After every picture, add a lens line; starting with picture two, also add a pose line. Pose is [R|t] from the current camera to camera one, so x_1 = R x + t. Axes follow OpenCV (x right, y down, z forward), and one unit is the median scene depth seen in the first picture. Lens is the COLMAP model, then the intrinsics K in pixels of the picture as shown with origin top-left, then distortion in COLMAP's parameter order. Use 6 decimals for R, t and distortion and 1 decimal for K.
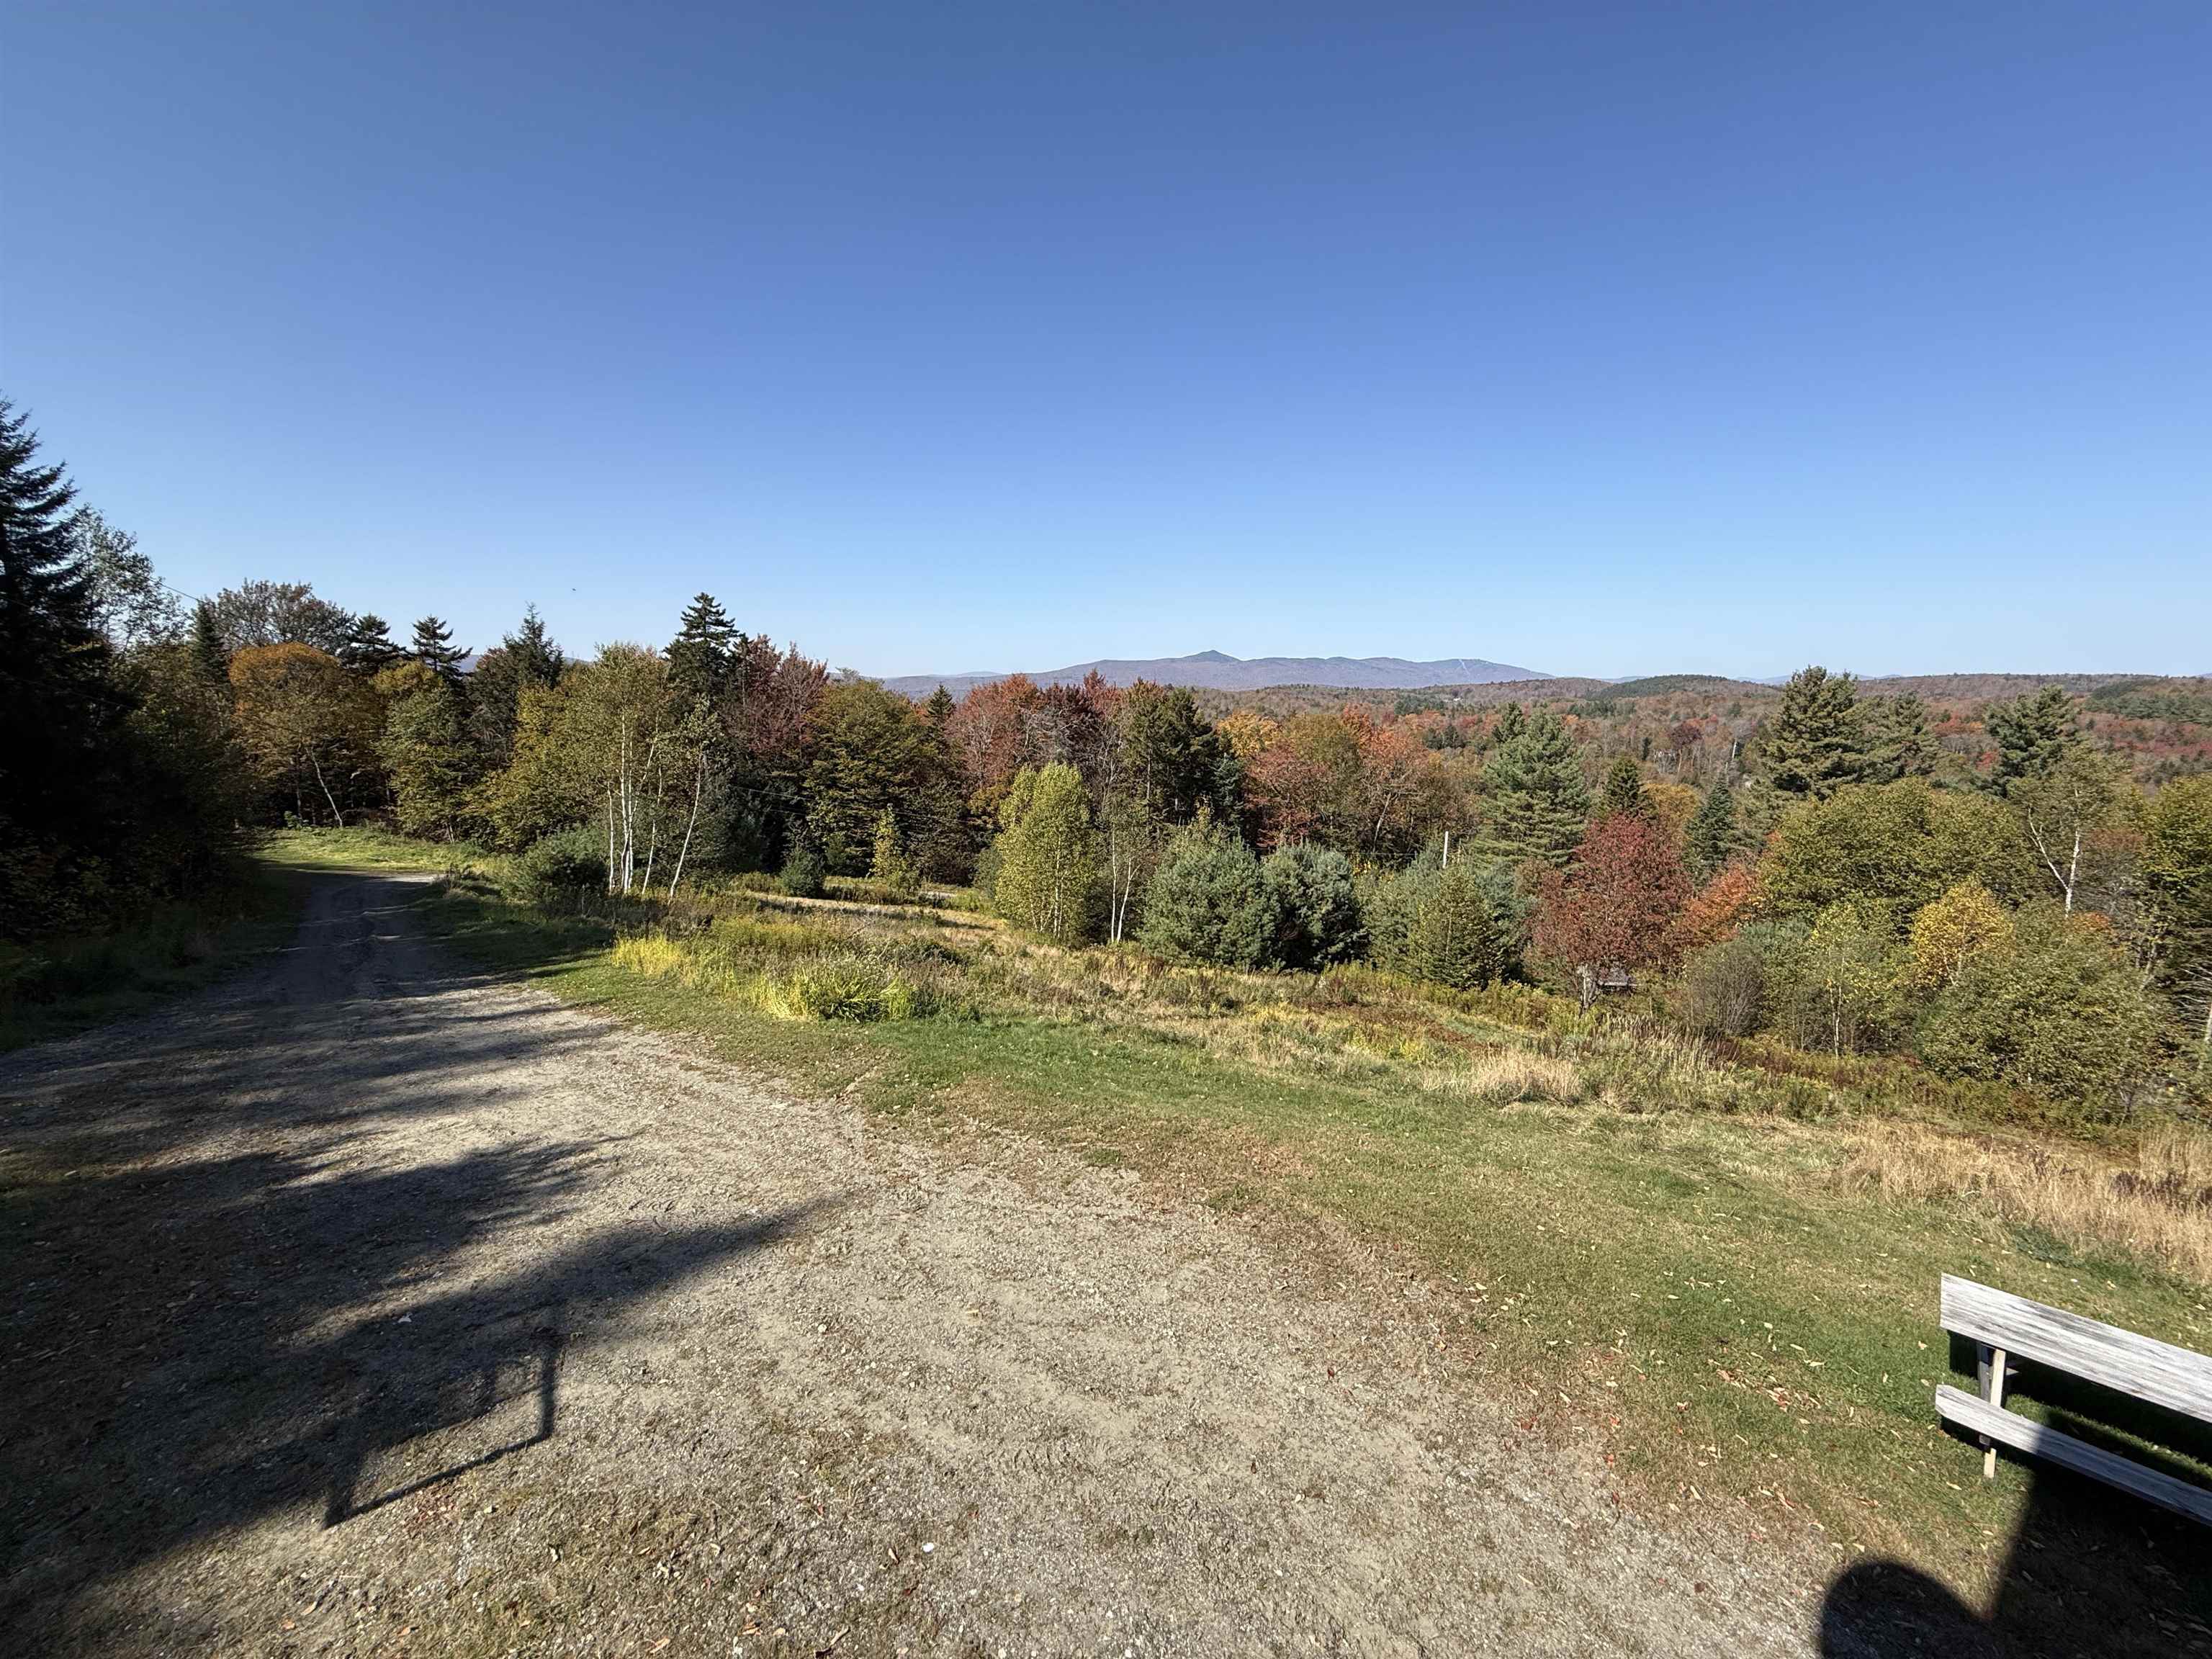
lens RADIAL K [[880.3, 0, 1103.7], [0, 880.3, 830.5], [0, 0, 1]] dist [0.000609, -0.000243]
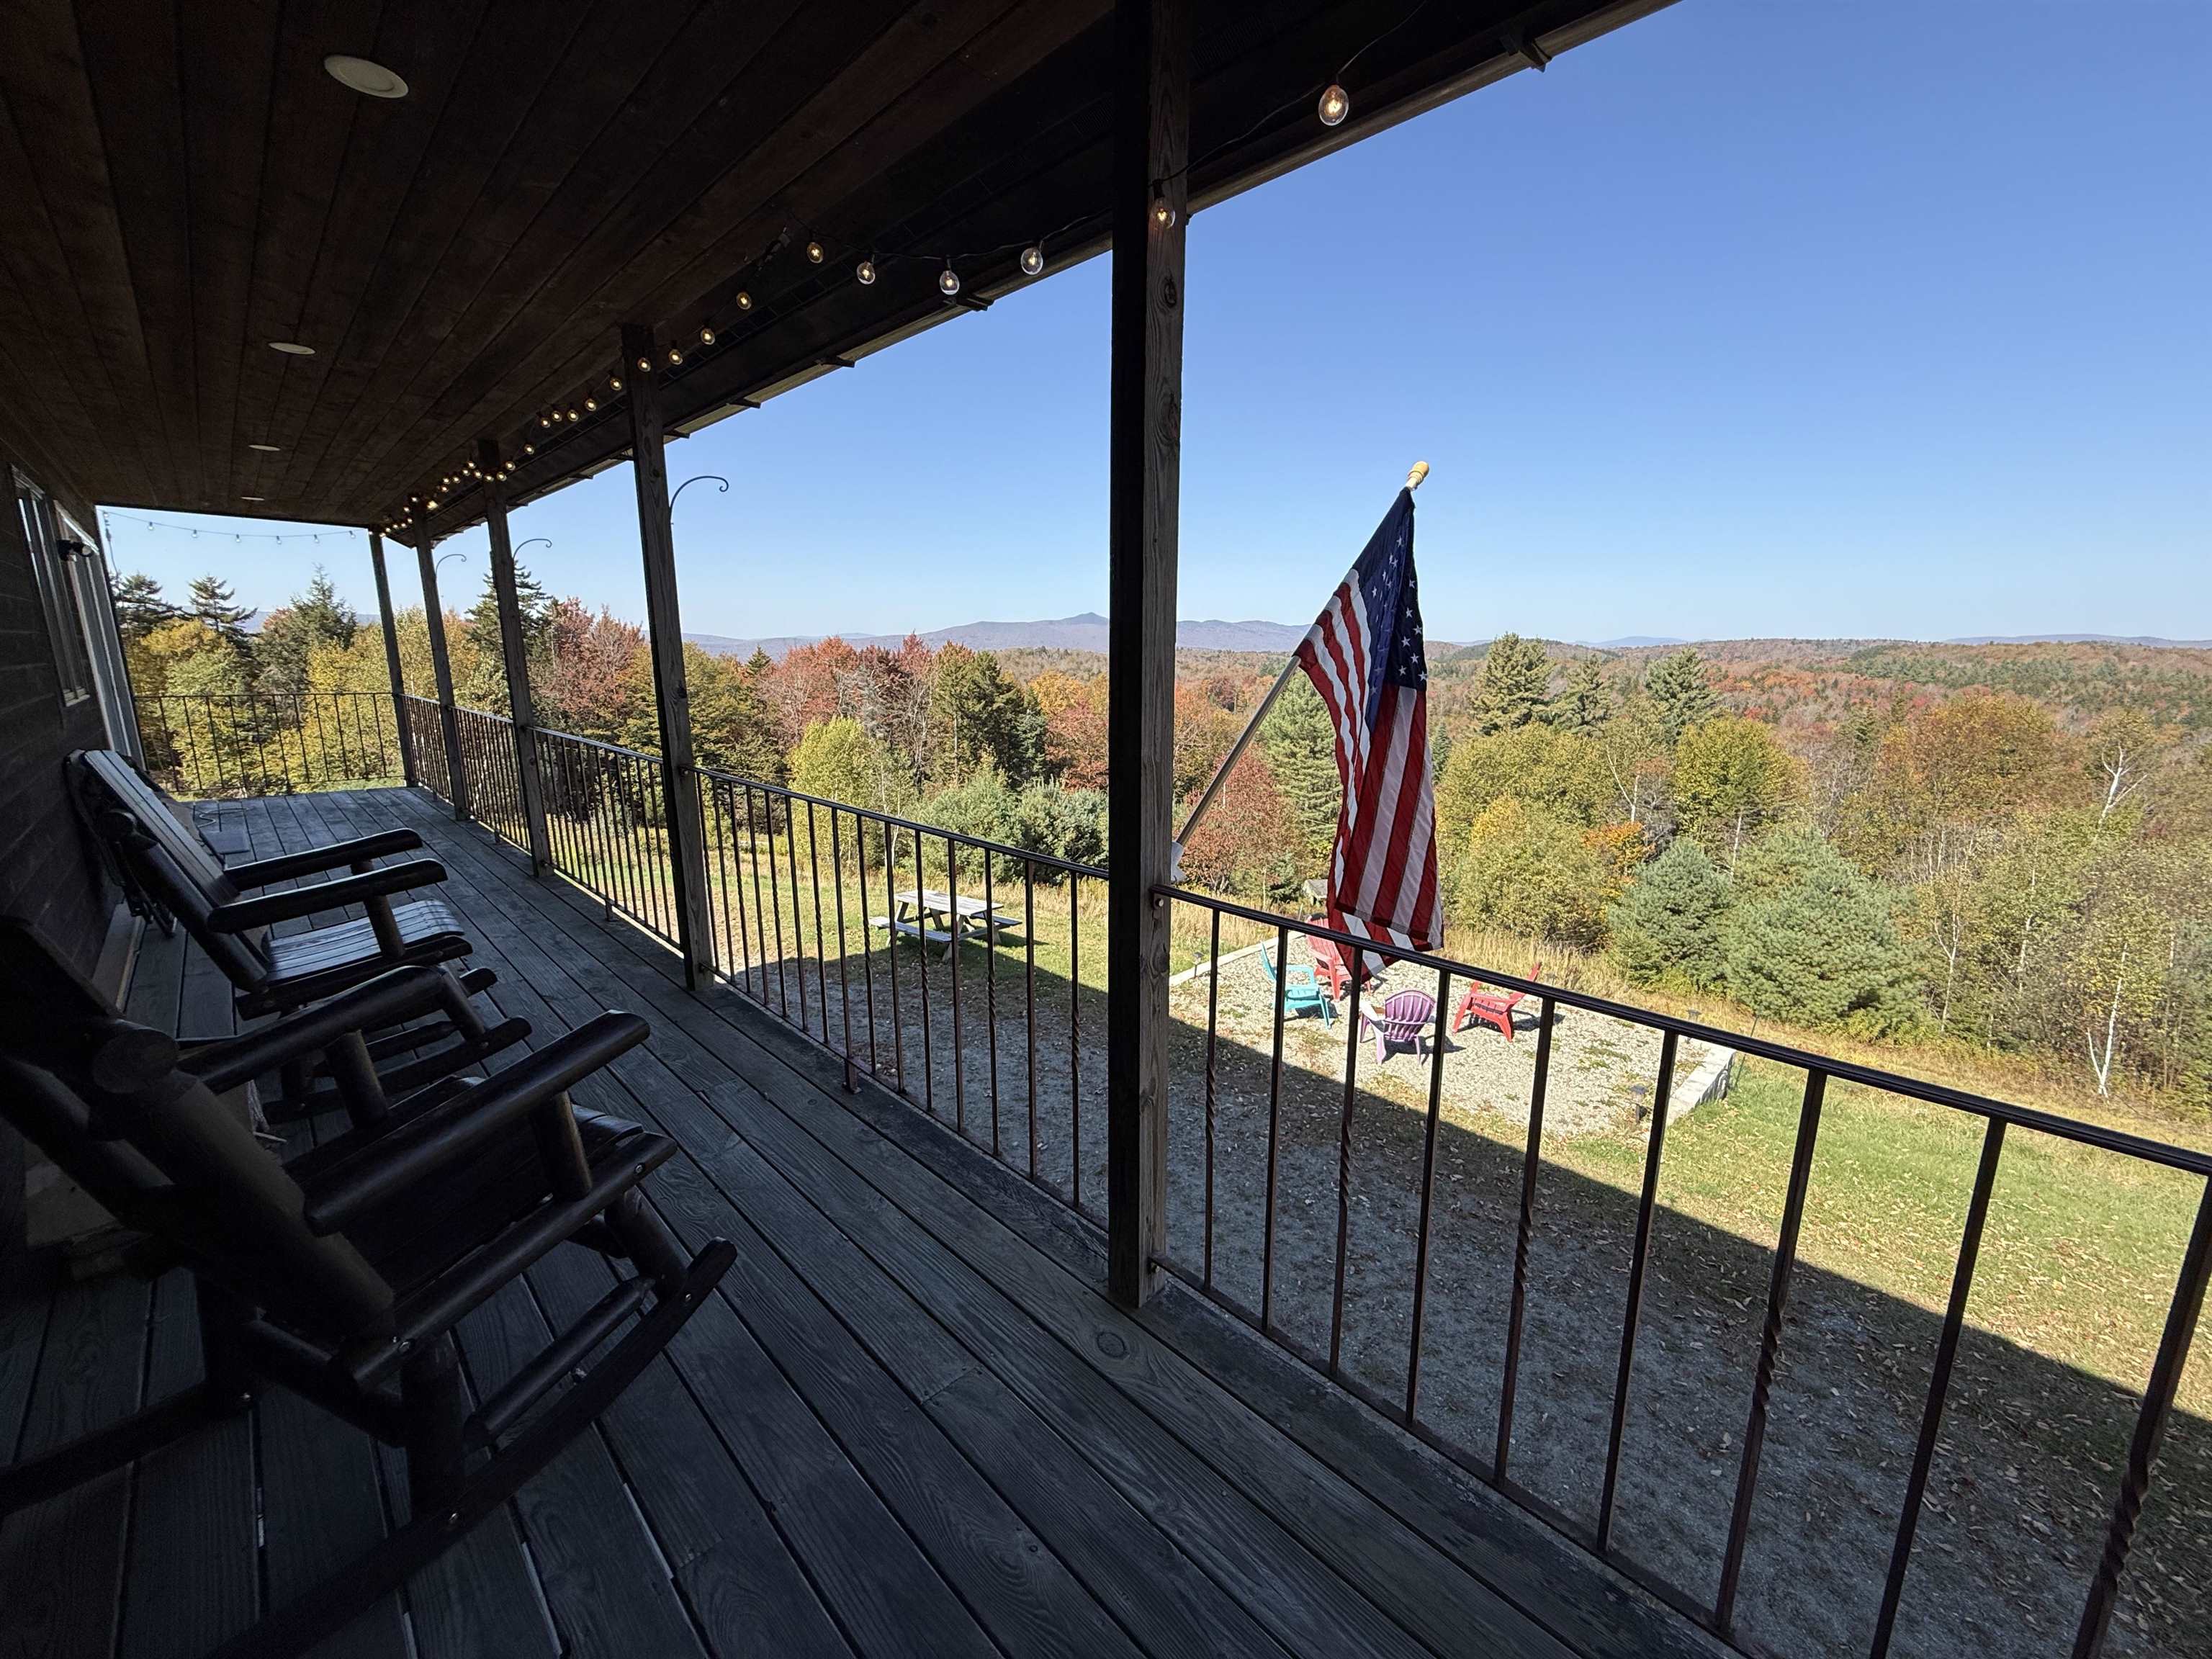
lens RADIAL K [[880.3, 0, 1103.7], [0, 880.3, 830.5], [0, 0, 1]] dist [0.000609, -0.000243]
pose [[0.990988, -0.025667, 0.131472, 0.094322], [0.020230, 0.998890, 0.042528, 0.020502], [-0.132417, -0.039485, 0.990407, -0.123217]]
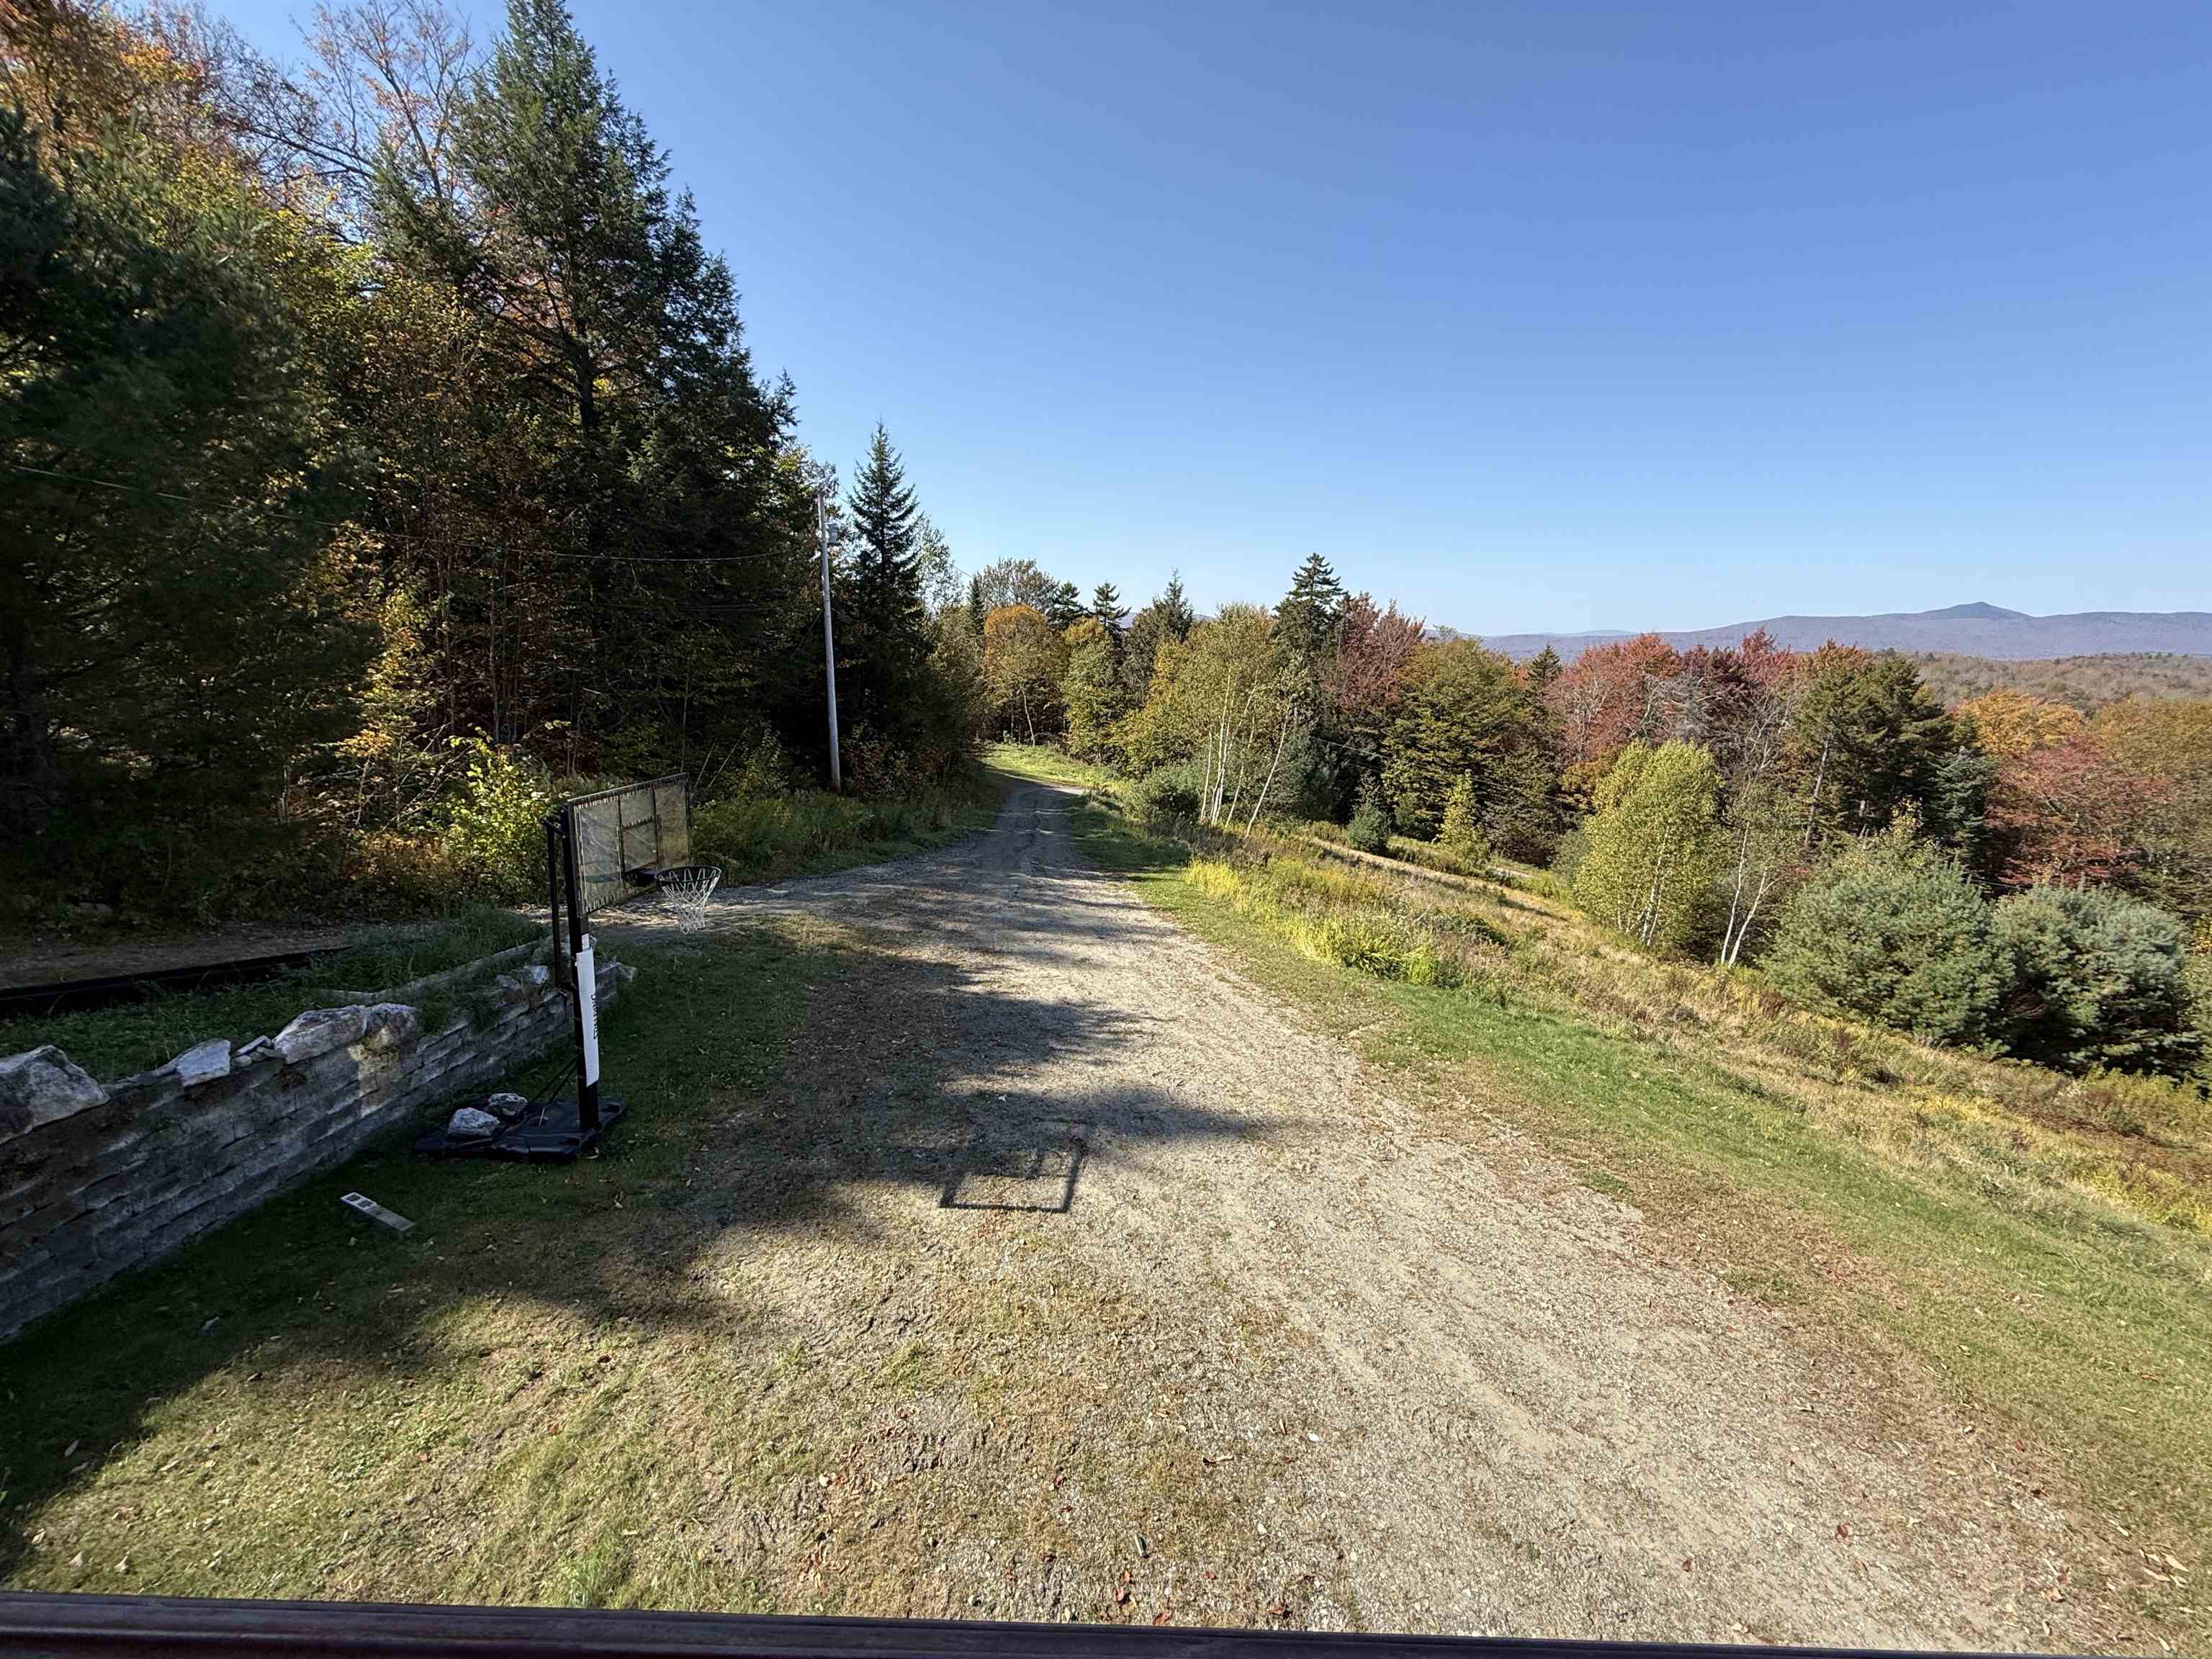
lens RADIAL K [[880.3, 0, 1103.7], [0, 880.3, 830.5], [0, 0, 1]] dist [0.000609, -0.000243]
pose [[0.798460, 0.141095, -0.585280, 0.008372], [-0.113529, 0.989996, 0.083781, -0.000169], [0.591246, -0.000450, 0.806491, -0.003001]]
